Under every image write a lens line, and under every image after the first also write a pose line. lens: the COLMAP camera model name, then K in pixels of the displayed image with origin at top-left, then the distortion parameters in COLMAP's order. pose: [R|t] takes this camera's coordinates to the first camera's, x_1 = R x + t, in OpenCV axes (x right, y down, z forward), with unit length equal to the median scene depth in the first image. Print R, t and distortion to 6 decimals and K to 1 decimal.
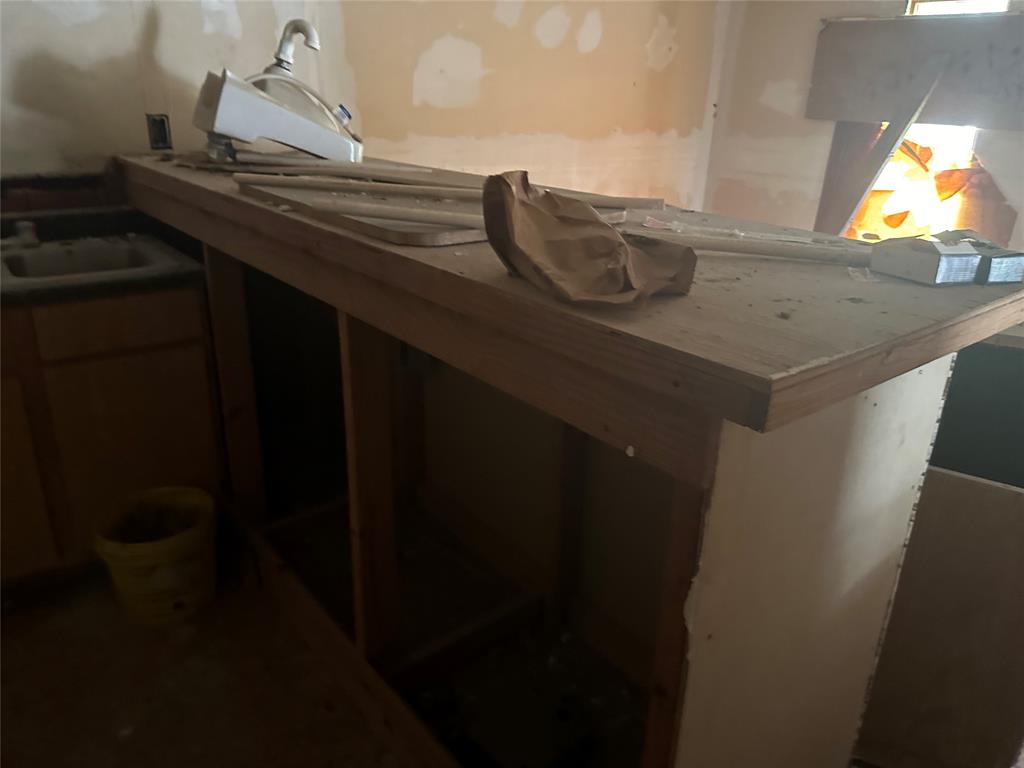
lens RADIAL K [[754.5, 0, 512.0], [0, 754.5, 384.0], [0, 0, 1]] dist [-0.031084, -0.001399]
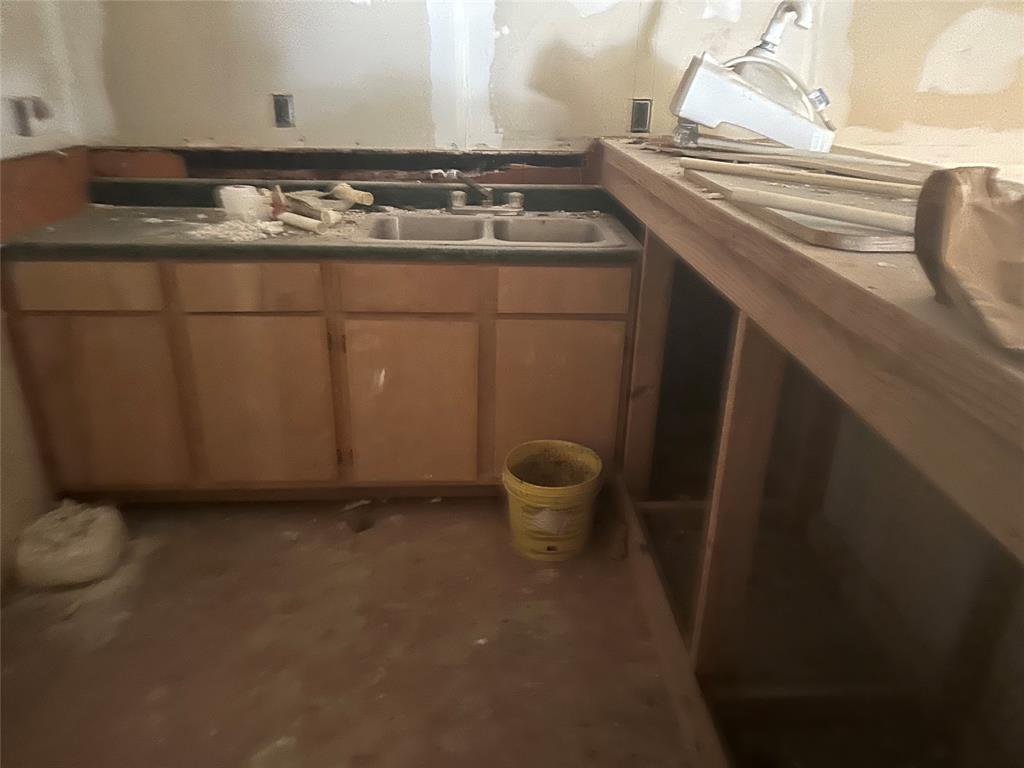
lens RADIAL K [[704.3, 0, 528.1], [0, 704.3, 384.5], [0, 0, 1]] dist [0.083755, -0.155016]
pose [[0.802133, 0.215529, -0.556893, 0.052162], [-0.201965, 0.975552, 0.086654, -0.022779], [0.561954, 0.042964, 0.826052, 0.098665]]
